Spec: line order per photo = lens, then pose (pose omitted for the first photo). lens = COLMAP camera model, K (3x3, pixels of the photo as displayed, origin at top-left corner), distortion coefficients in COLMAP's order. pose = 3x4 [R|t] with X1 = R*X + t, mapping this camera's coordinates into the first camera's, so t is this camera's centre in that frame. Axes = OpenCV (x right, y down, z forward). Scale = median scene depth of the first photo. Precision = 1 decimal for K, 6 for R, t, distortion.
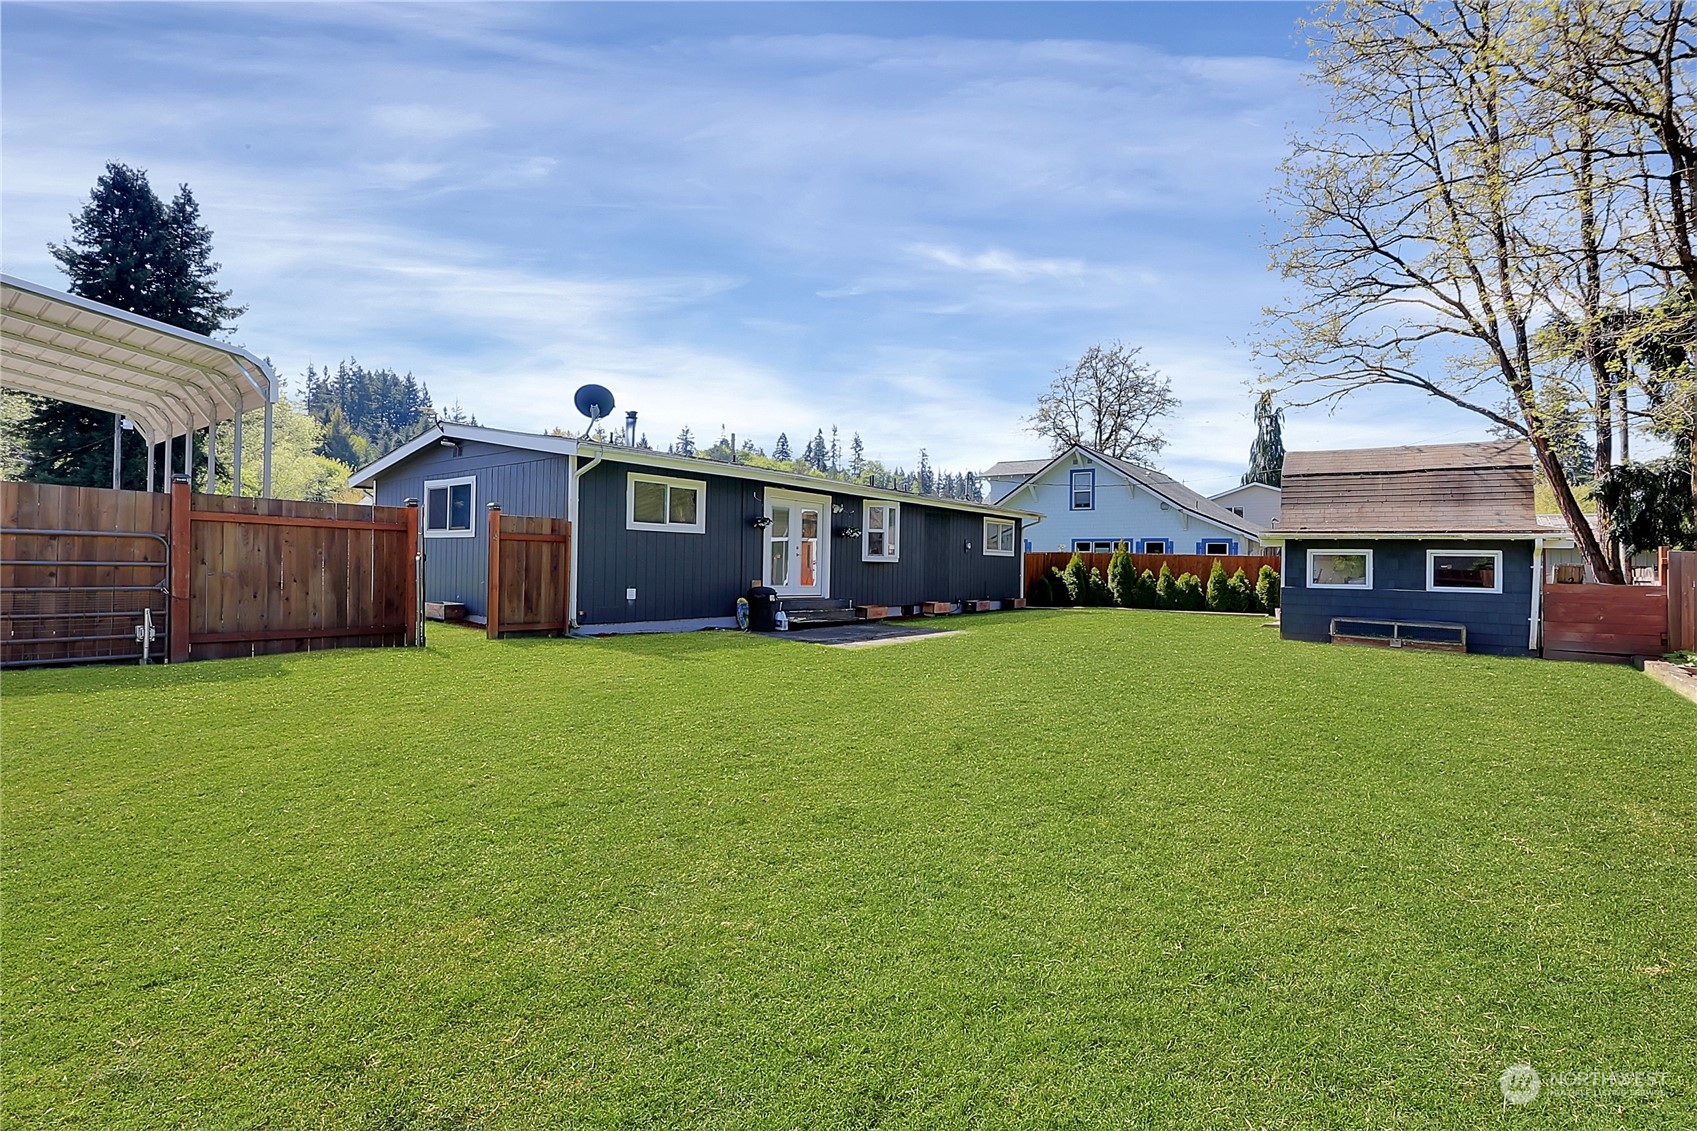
lens RADIAL K [[797.6, 0, 838.9], [0, 797.6, 558.1], [0, 0, 1]] dist [-0.009963, 0.000549]
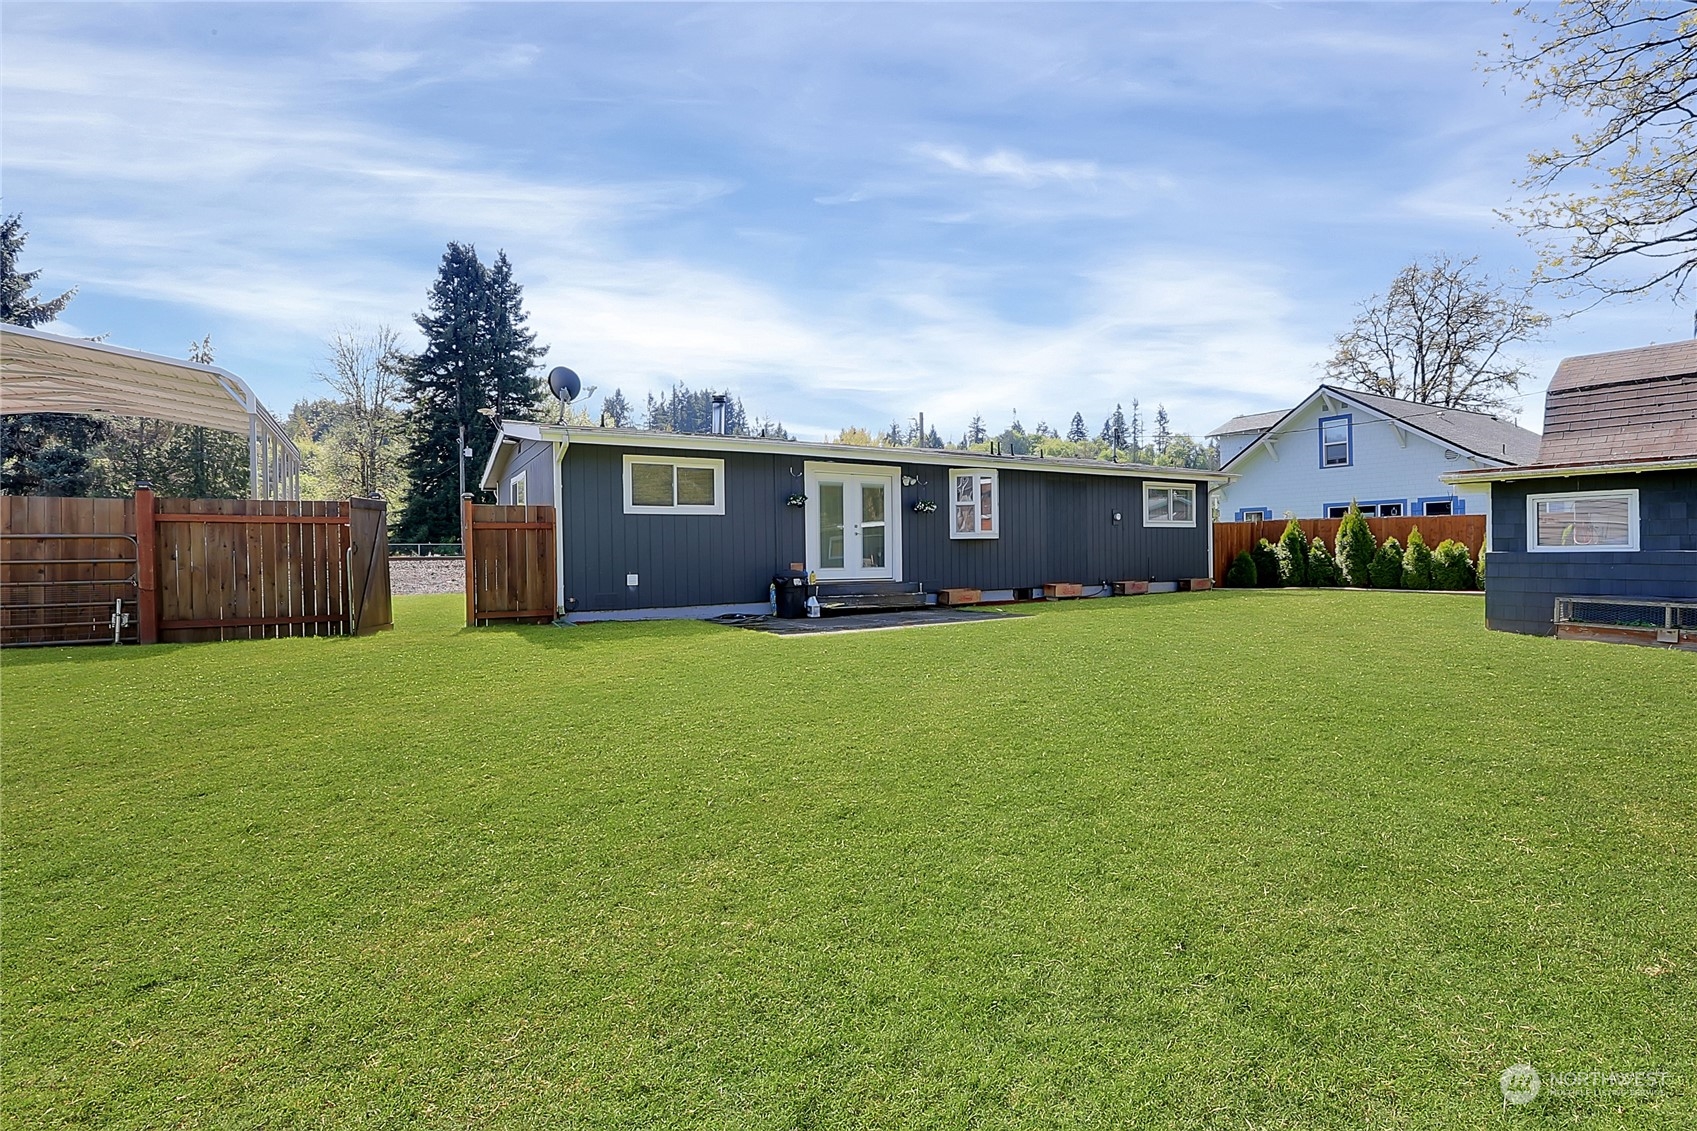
lens RADIAL K [[797.6, 0, 838.9], [0, 797.6, 558.1], [0, 0, 1]] dist [-0.009963, 0.000549]
pose [[0.932216, -0.028618, -0.360770, 0.229547], [0.034060, 0.999382, 0.008734, 0.013033], [0.360297, -0.020430, 0.932614, 0.132769]]
